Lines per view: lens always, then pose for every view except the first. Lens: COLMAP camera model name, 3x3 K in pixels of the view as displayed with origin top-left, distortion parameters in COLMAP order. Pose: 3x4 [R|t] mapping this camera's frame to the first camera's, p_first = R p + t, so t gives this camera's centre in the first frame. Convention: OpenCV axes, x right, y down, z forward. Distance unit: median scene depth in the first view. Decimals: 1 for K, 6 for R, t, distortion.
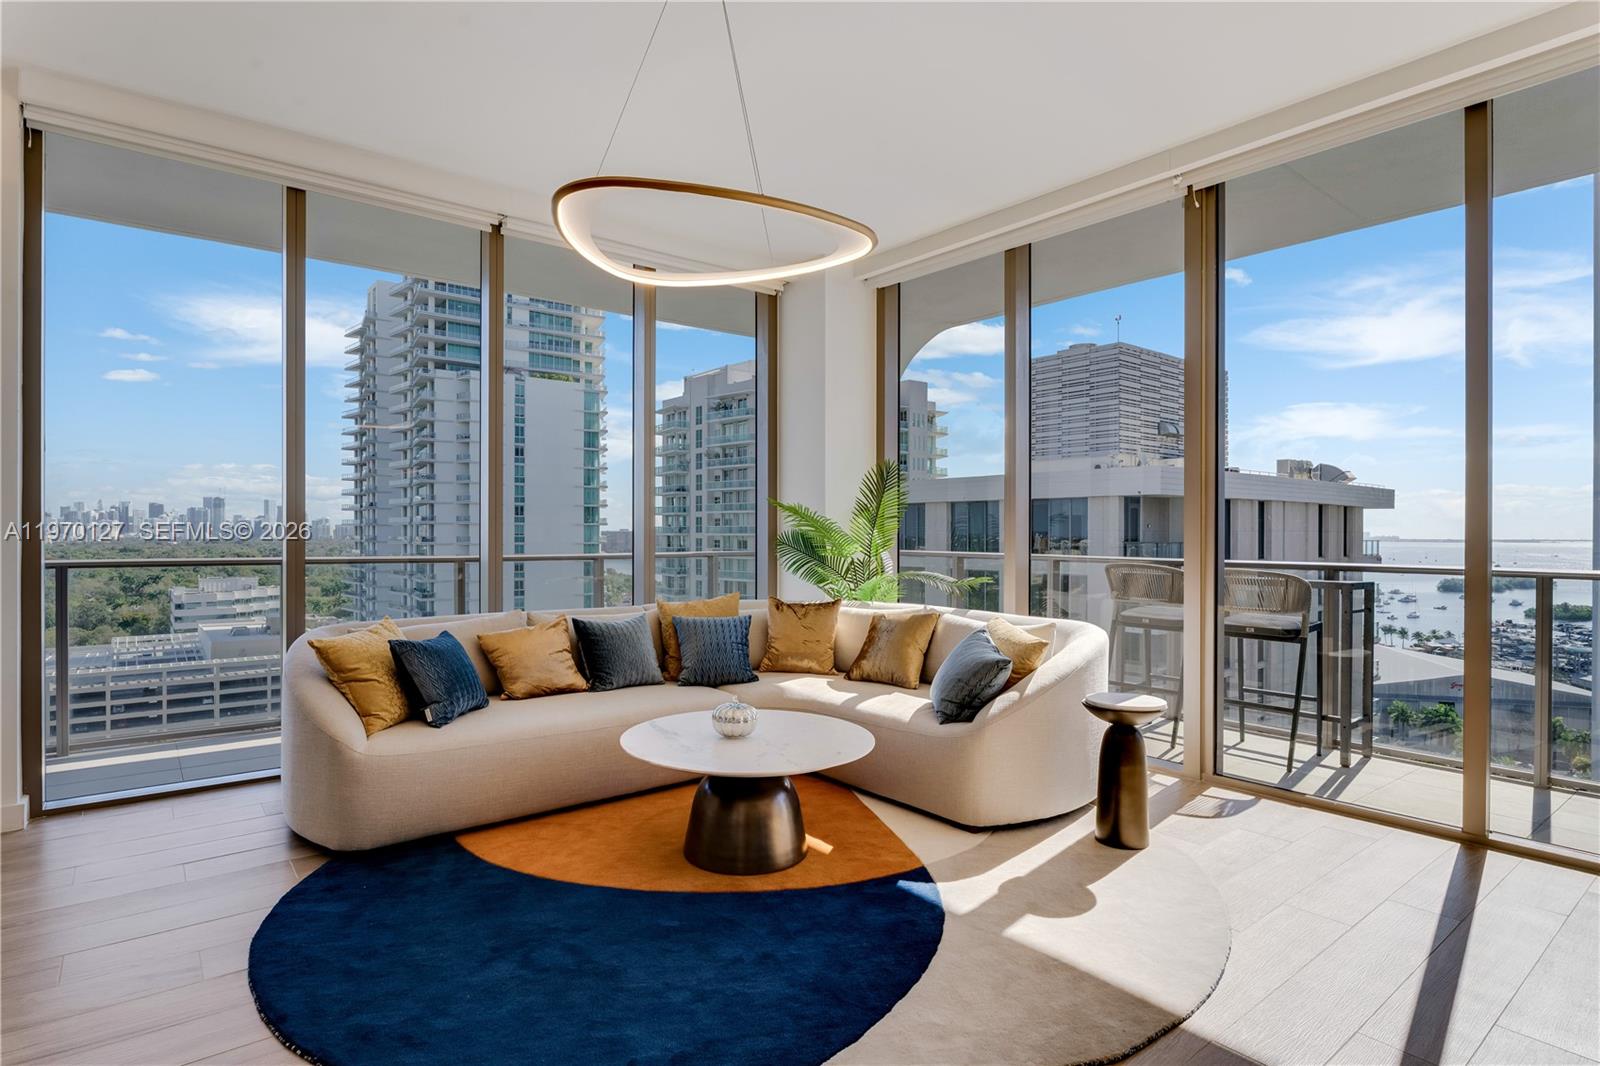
lens RADIAL K [[835.9, 0, 793.7], [0, 835.9, 533.1], [0, 0, 1]] dist [-0.009904, 0.002695]
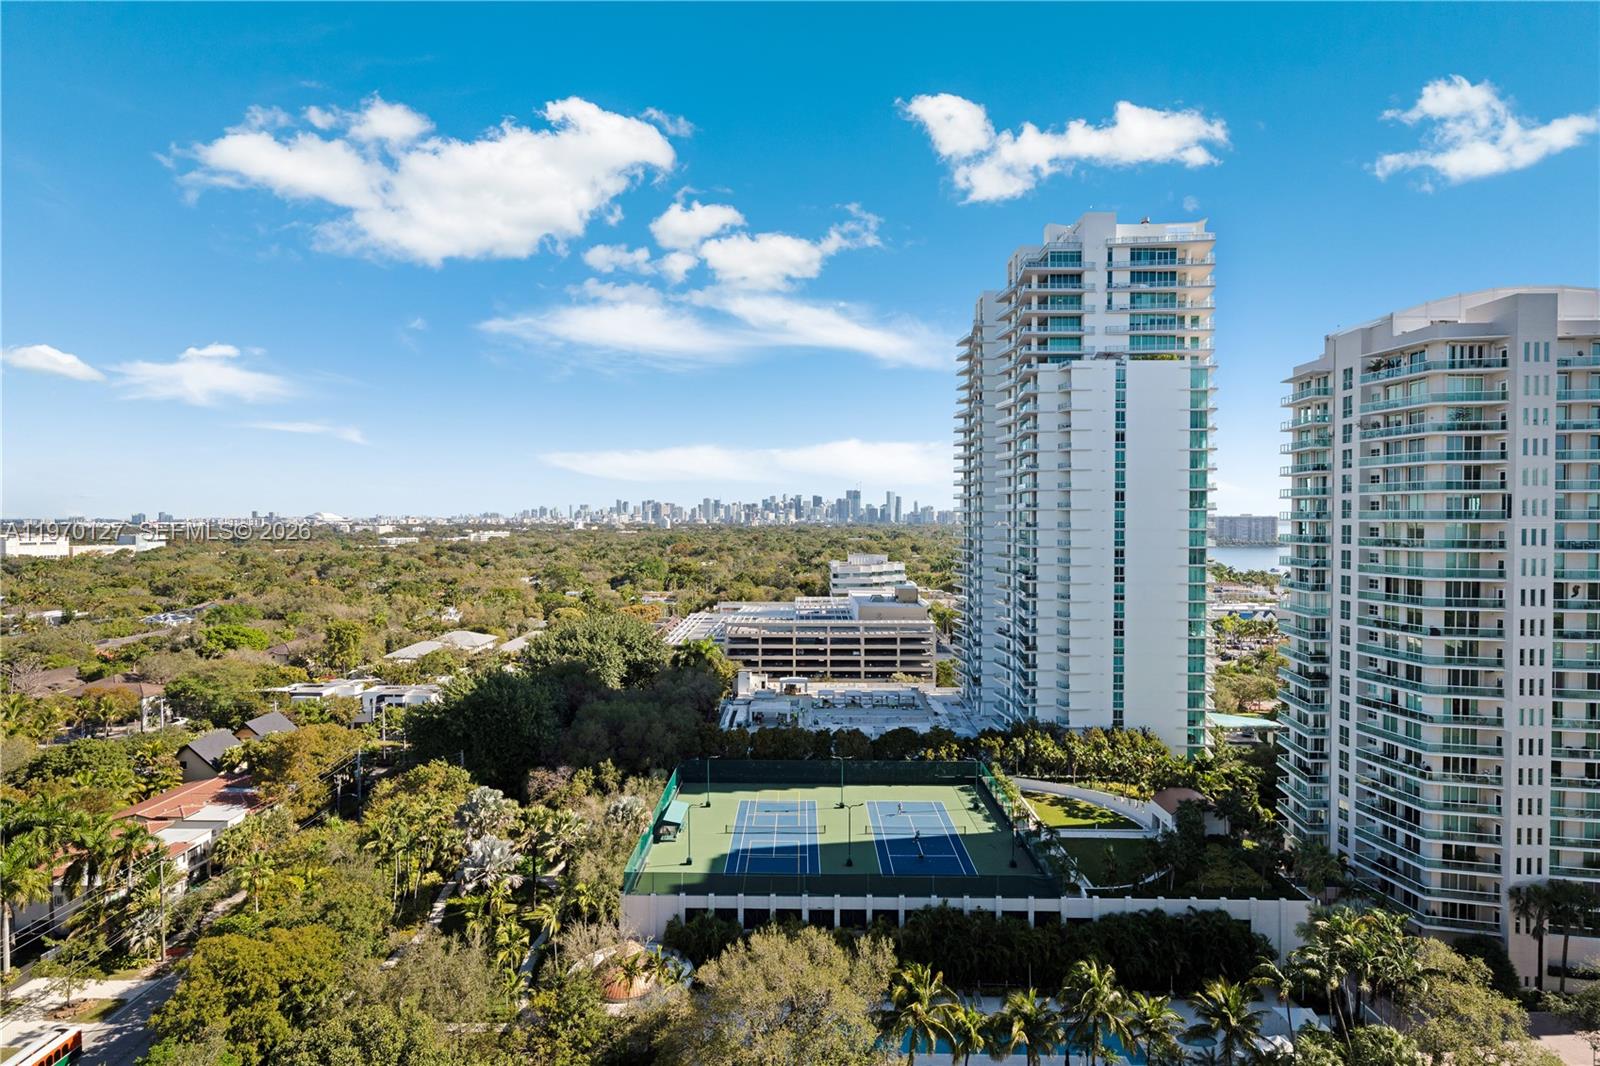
lens RADIAL K [[787.5, 0, 791.2], [0, 787.5, 528.1], [0, 0, 1]] dist [0.001610, -0.002709]
pose [[0.773409, 0.007399, -0.633864, -0.091664], [0.000474, 0.999925, 0.012252, -0.002073], [0.633907, -0.009776, 0.773347, 0.069888]]
